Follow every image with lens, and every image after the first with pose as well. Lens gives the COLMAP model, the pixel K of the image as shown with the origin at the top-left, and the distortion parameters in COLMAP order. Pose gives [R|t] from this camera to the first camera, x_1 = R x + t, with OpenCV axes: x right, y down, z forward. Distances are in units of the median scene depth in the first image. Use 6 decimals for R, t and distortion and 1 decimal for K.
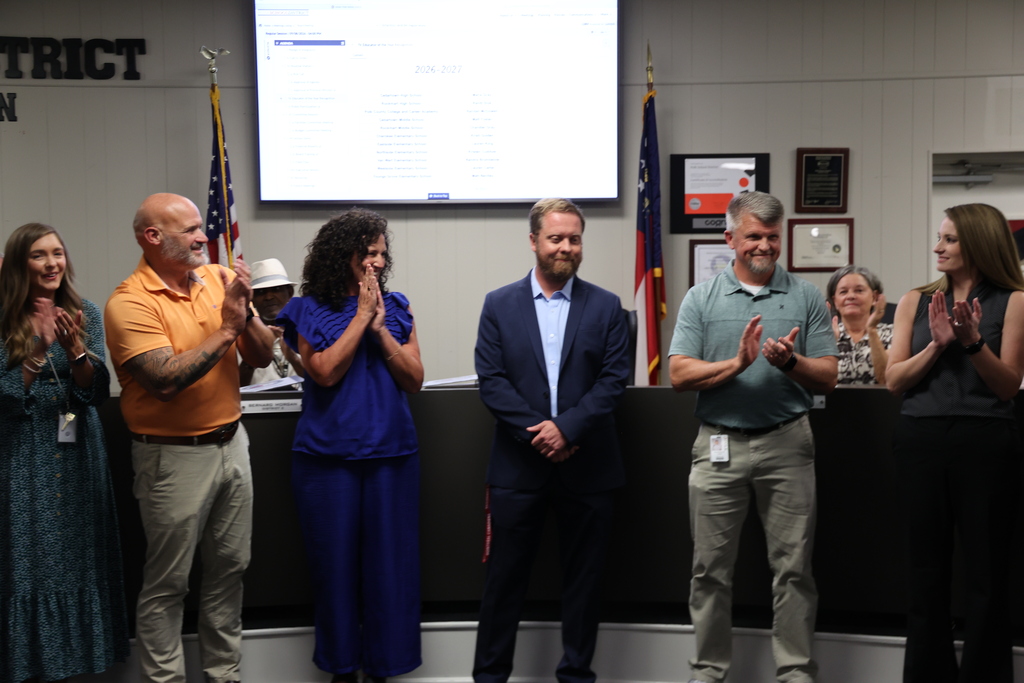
lens RADIAL K [[1534.8, 0, 512.0], [0, 1534.8, 341.5], [0, 0, 1]] dist [0.173894, 0.087539]
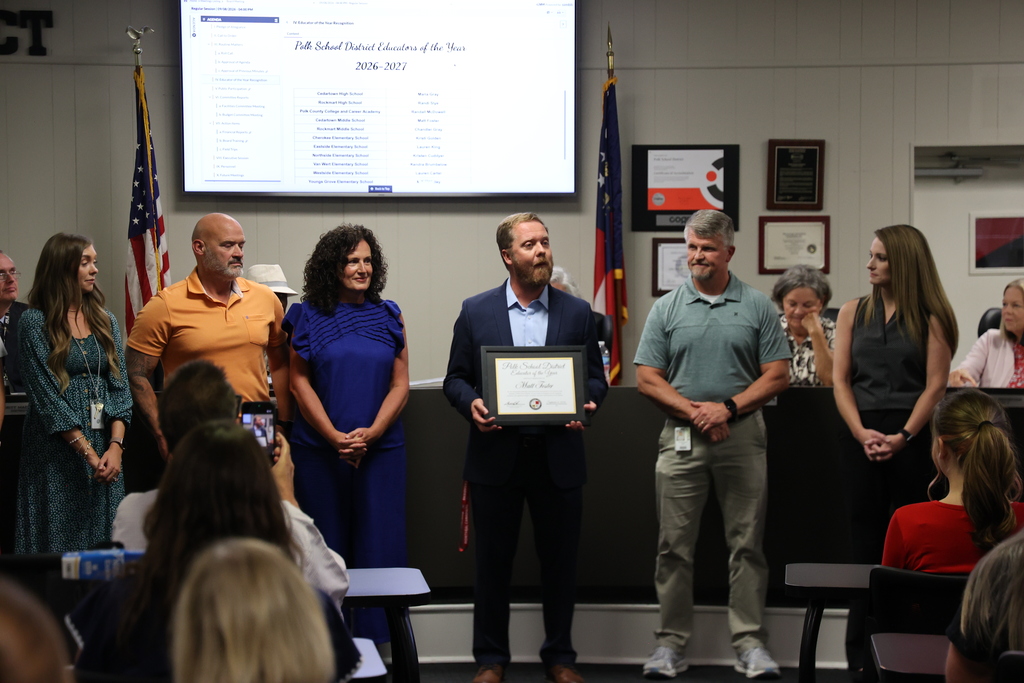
lens RADIAL K [[3112.4, 0, 512.0], [0, 3112.4, 341.5], [0, 0, 1]] dist [0.692023, -0.919463]
pose [[0.997080, 0.005031, 0.076197, -0.111548], [-0.004265, 0.999939, -0.010223, 0.014988], [-0.076244, 0.009868, 0.997040, -0.861841]]
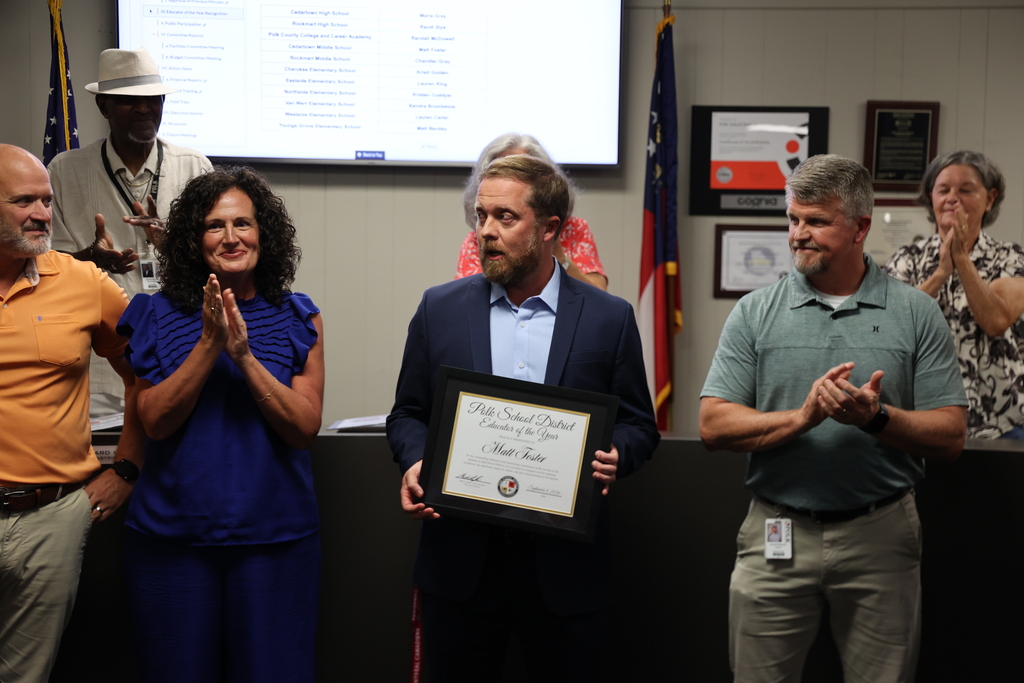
lens RADIAL K [[1842.2, 0, 505.3], [0, 1842.2, 340.2], [0, 0, 1]] dist [0.267682, -0.014283]
pose [[0.999514, 0.023225, 0.020786, -0.000490], [-0.023208, 0.999730, -0.001065, -0.008475], [-0.020805, 0.000582, 0.999783, 0.134057]]
